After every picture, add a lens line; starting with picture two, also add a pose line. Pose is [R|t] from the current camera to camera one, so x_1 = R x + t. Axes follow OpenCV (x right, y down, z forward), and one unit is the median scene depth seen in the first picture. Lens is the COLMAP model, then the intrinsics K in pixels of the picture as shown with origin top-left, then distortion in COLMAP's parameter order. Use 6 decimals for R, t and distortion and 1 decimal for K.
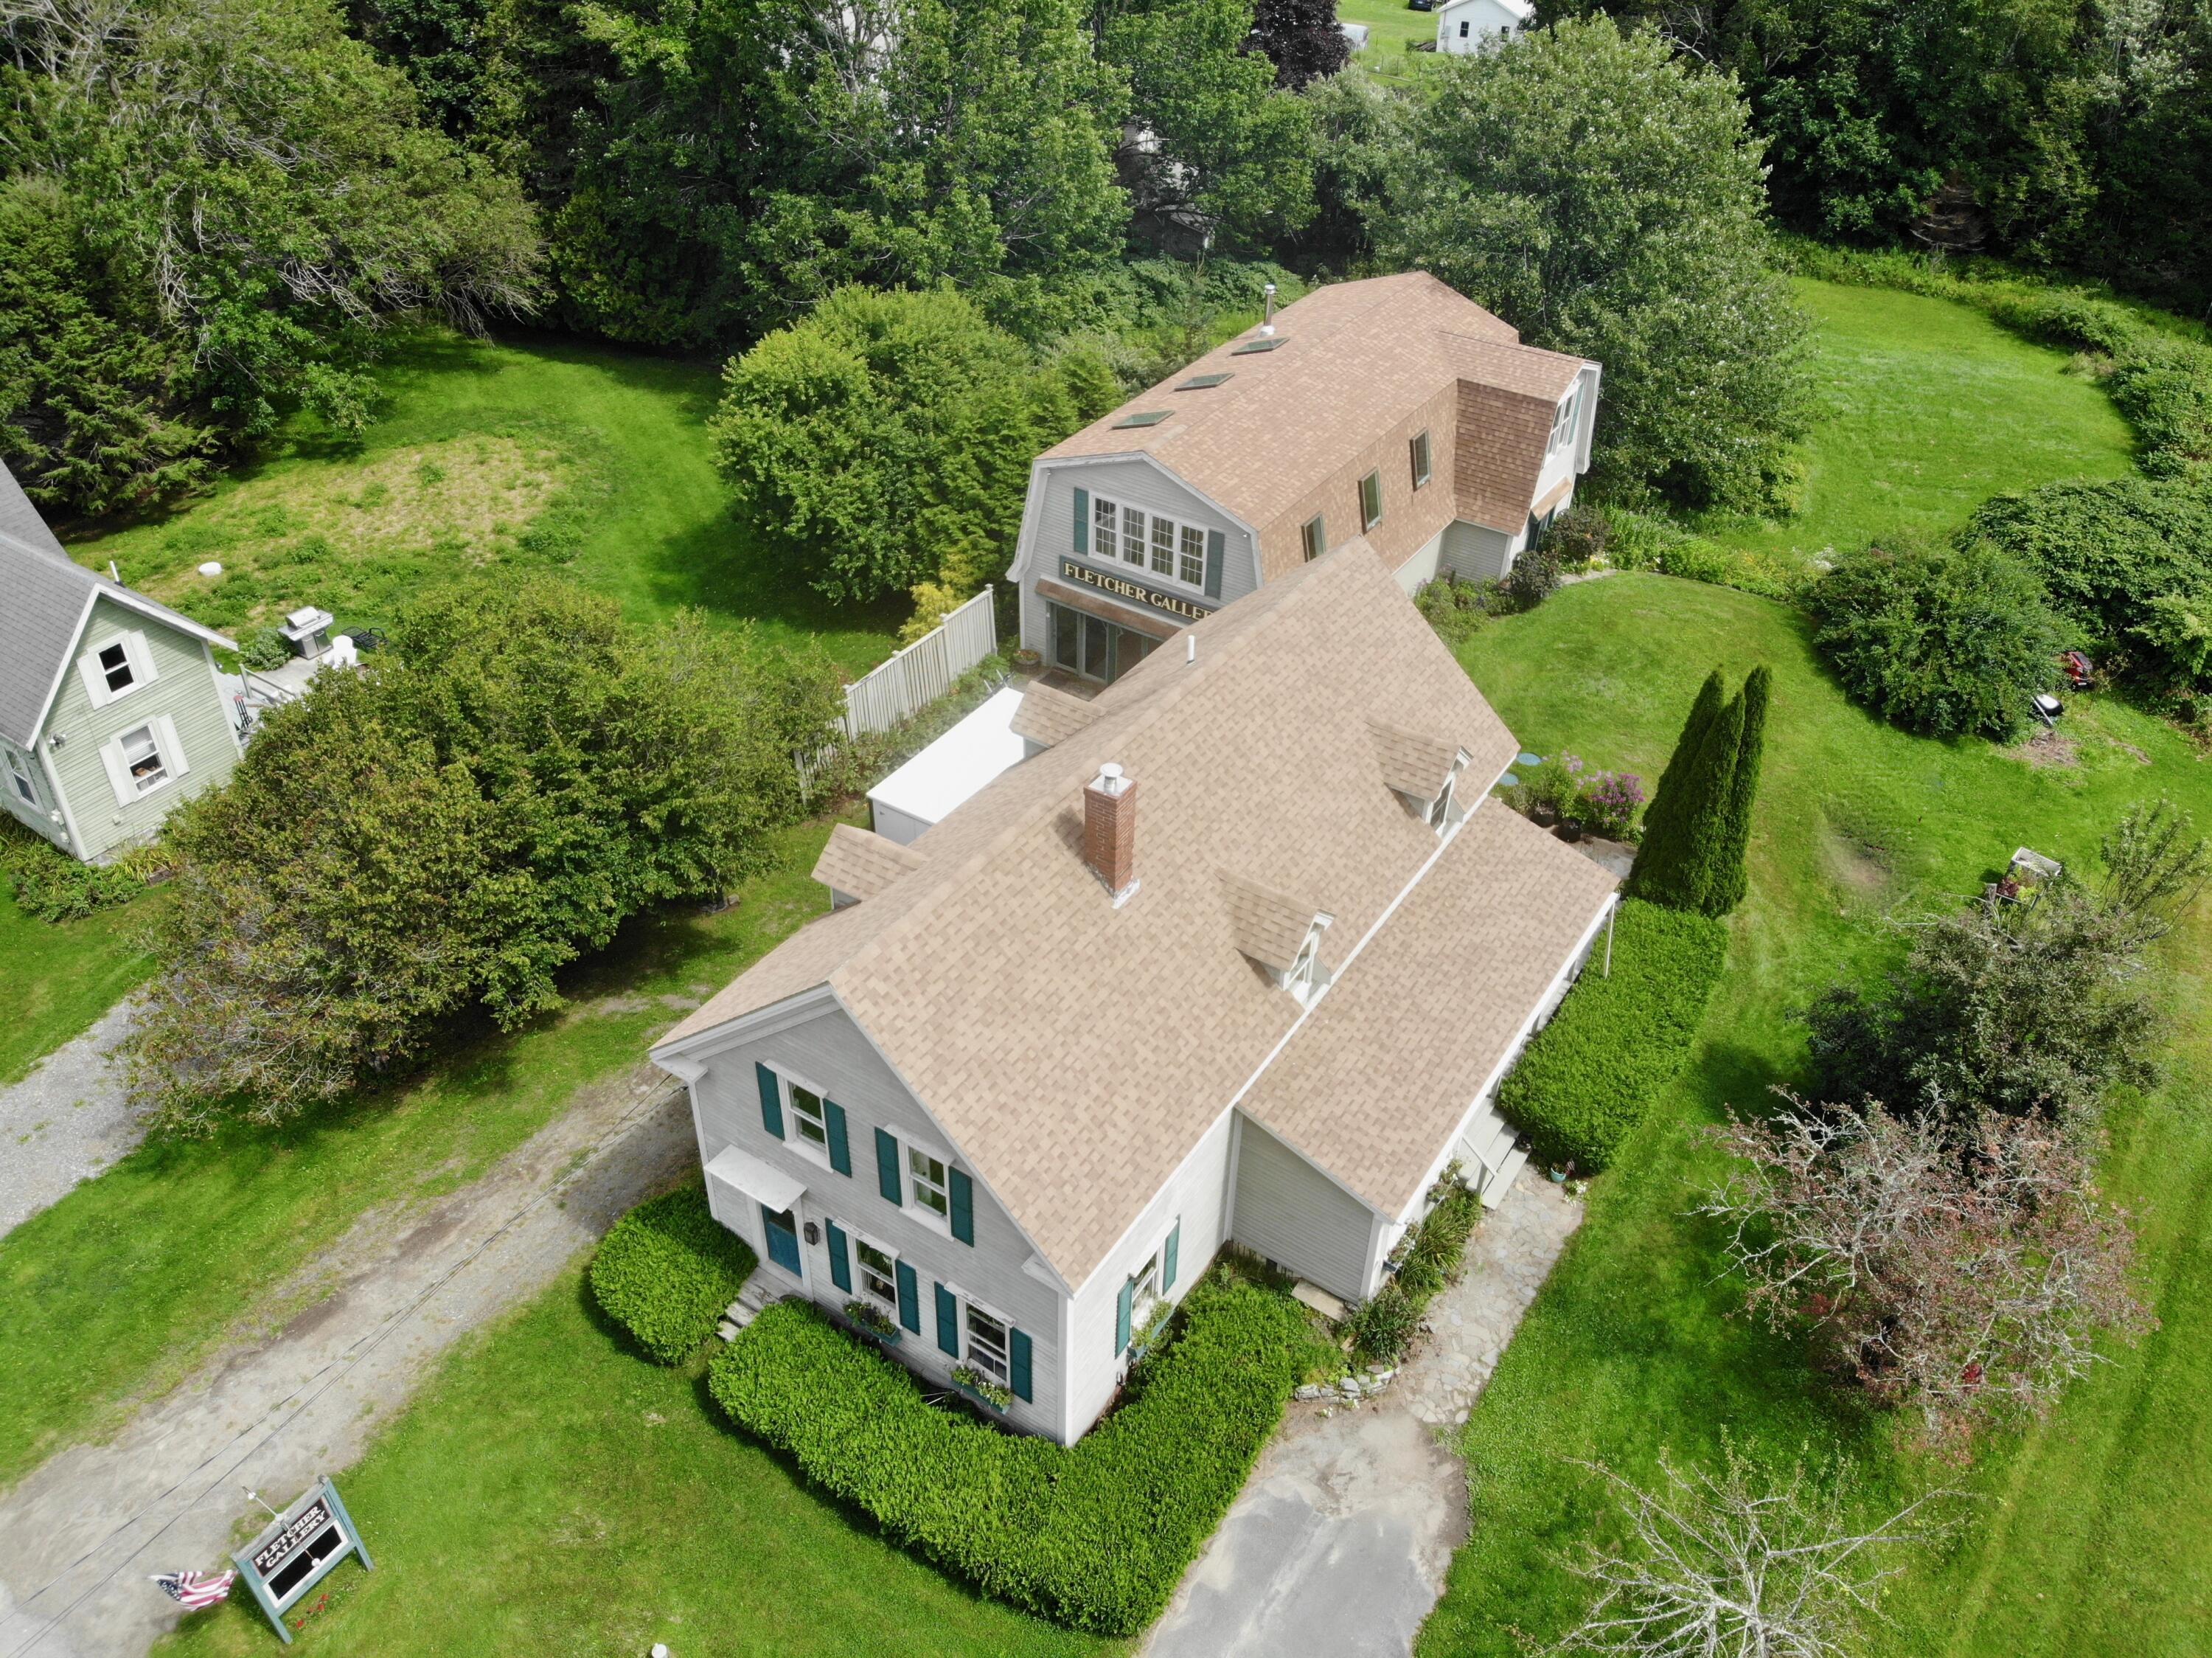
lens RADIAL K [[1589.1, 0, 1119.1], [0, 1589.1, 833.2], [0, 0, 1]] dist [0.132794, -0.271113]
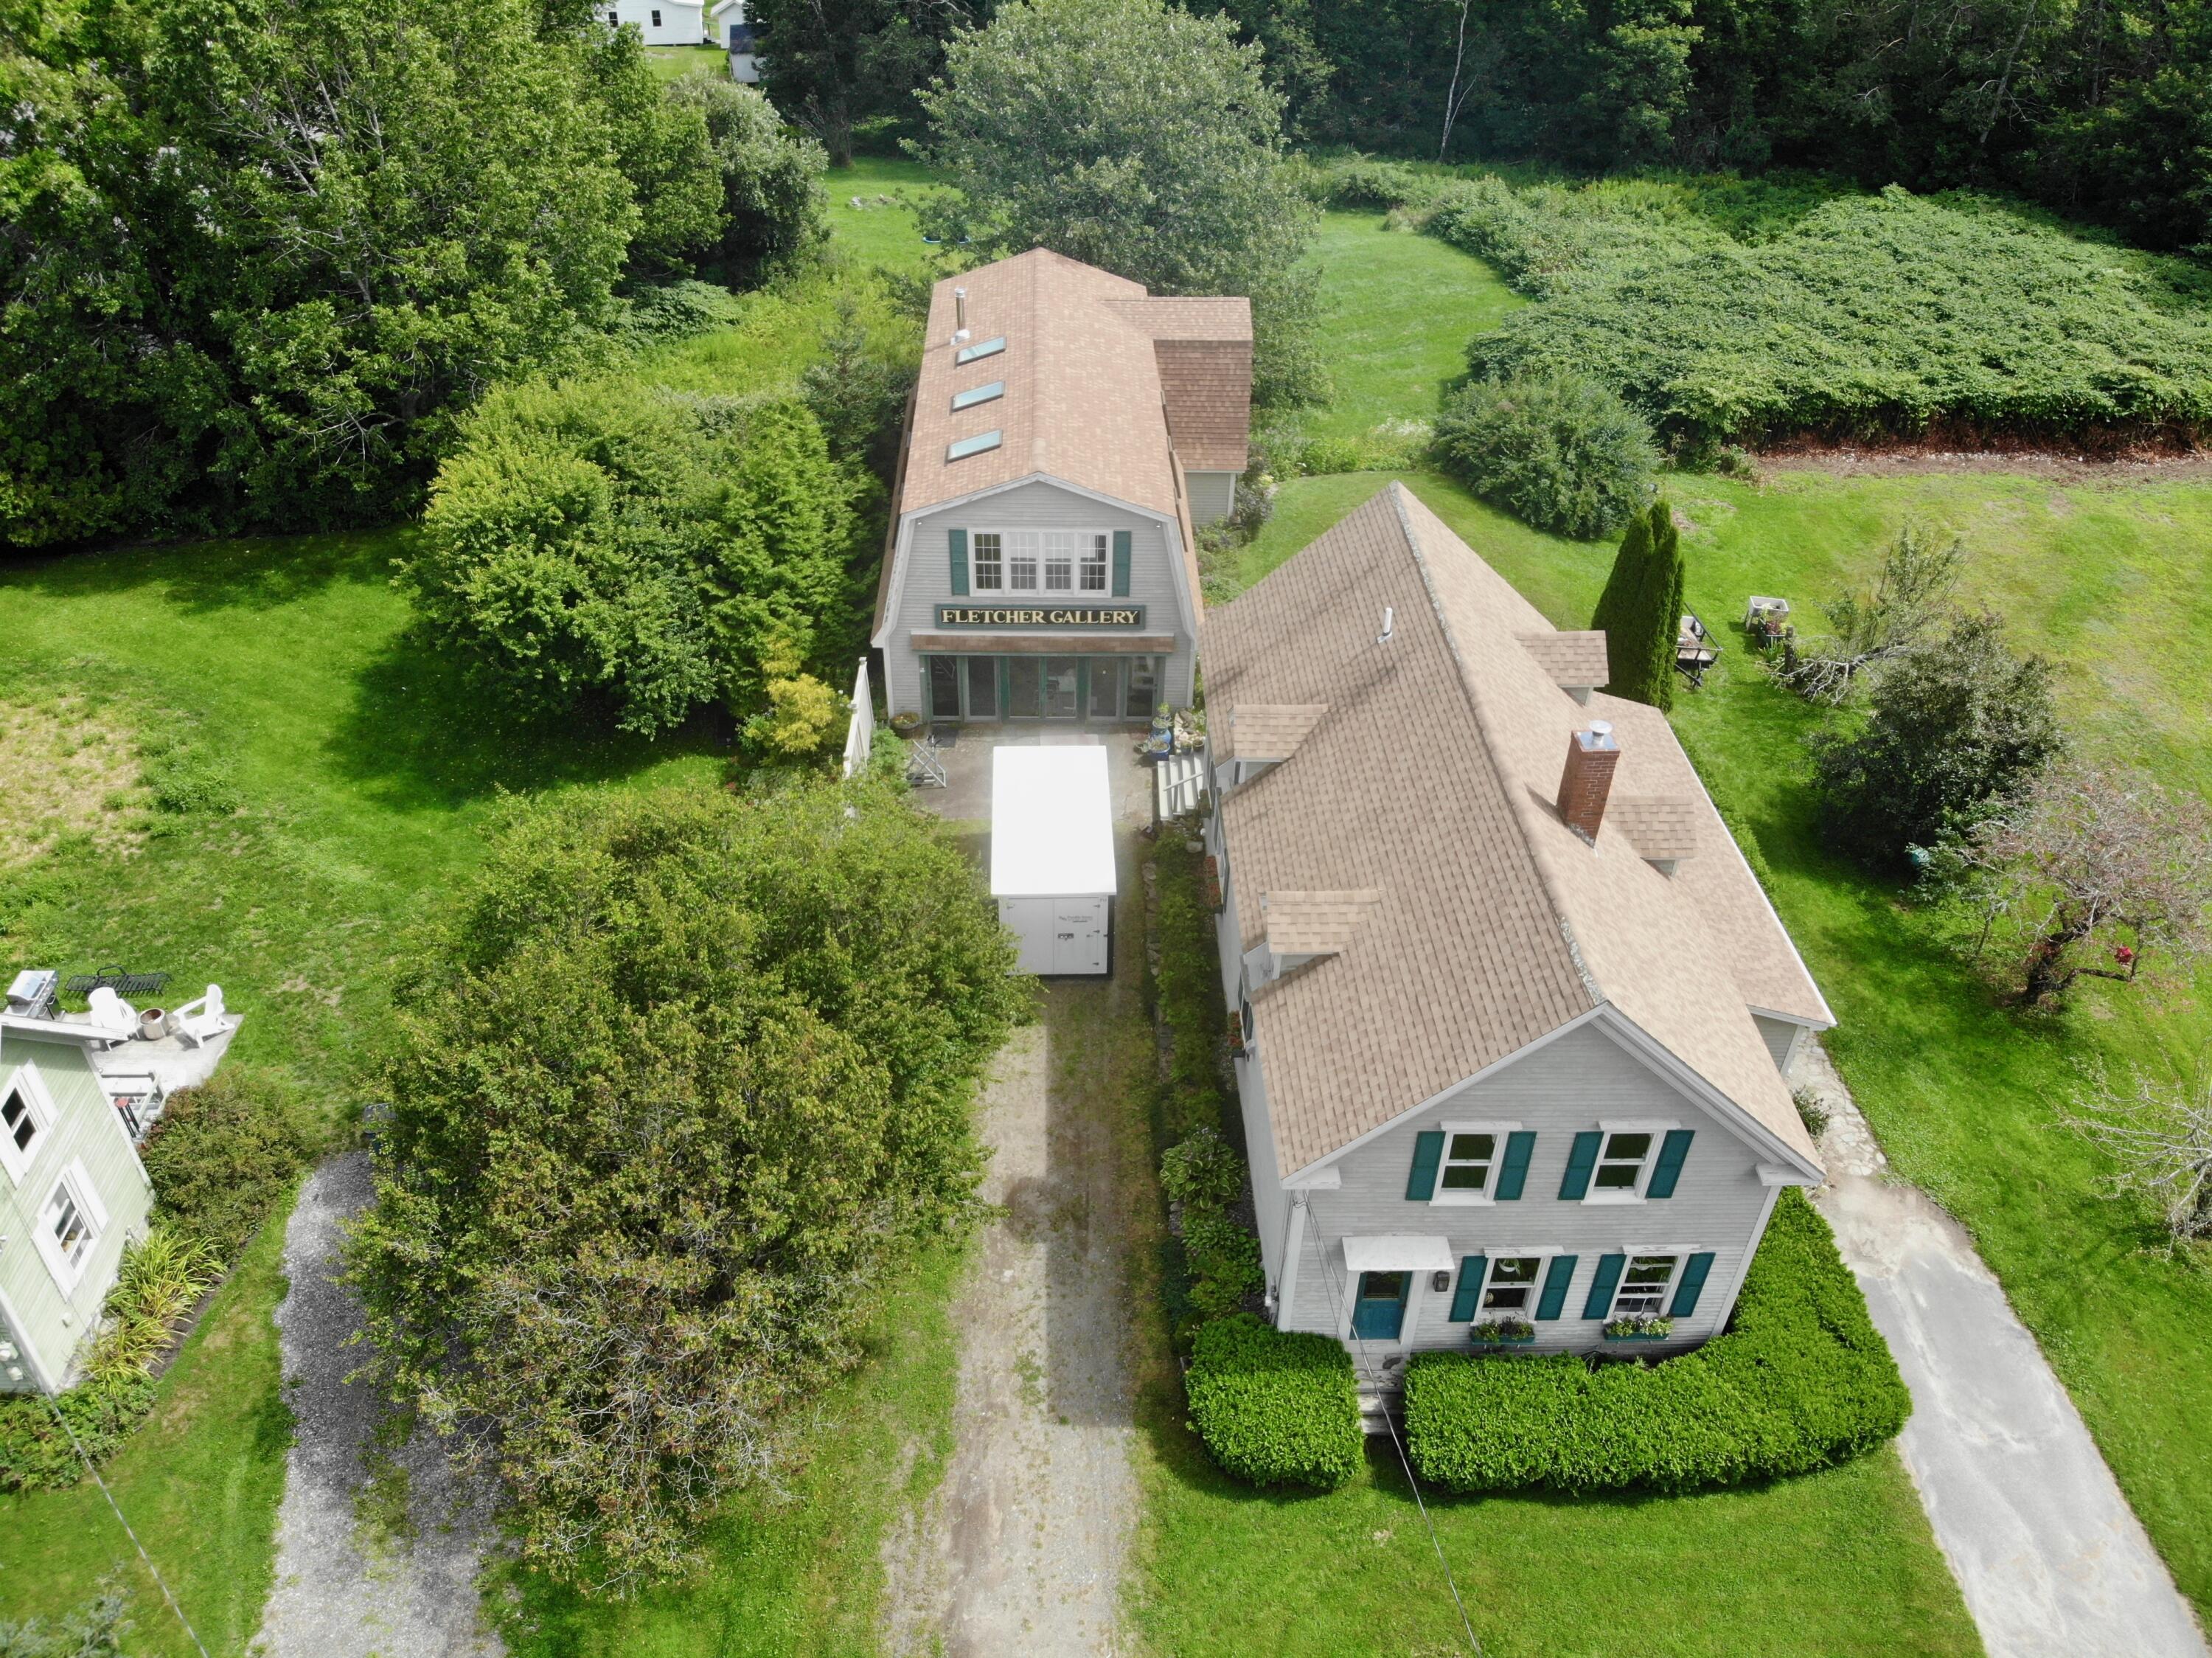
lens RADIAL K [[1589.1, 0, 1119.1], [0, 1589.1, 833.2], [0, 0, 1]] dist [0.132794, -0.271113]
pose [[0.817006, -0.355349, 0.454124, -0.415150], [0.347231, 0.931935, 0.104538, -0.105638], [-0.460361, 0.072278, 0.884784, 0.116645]]
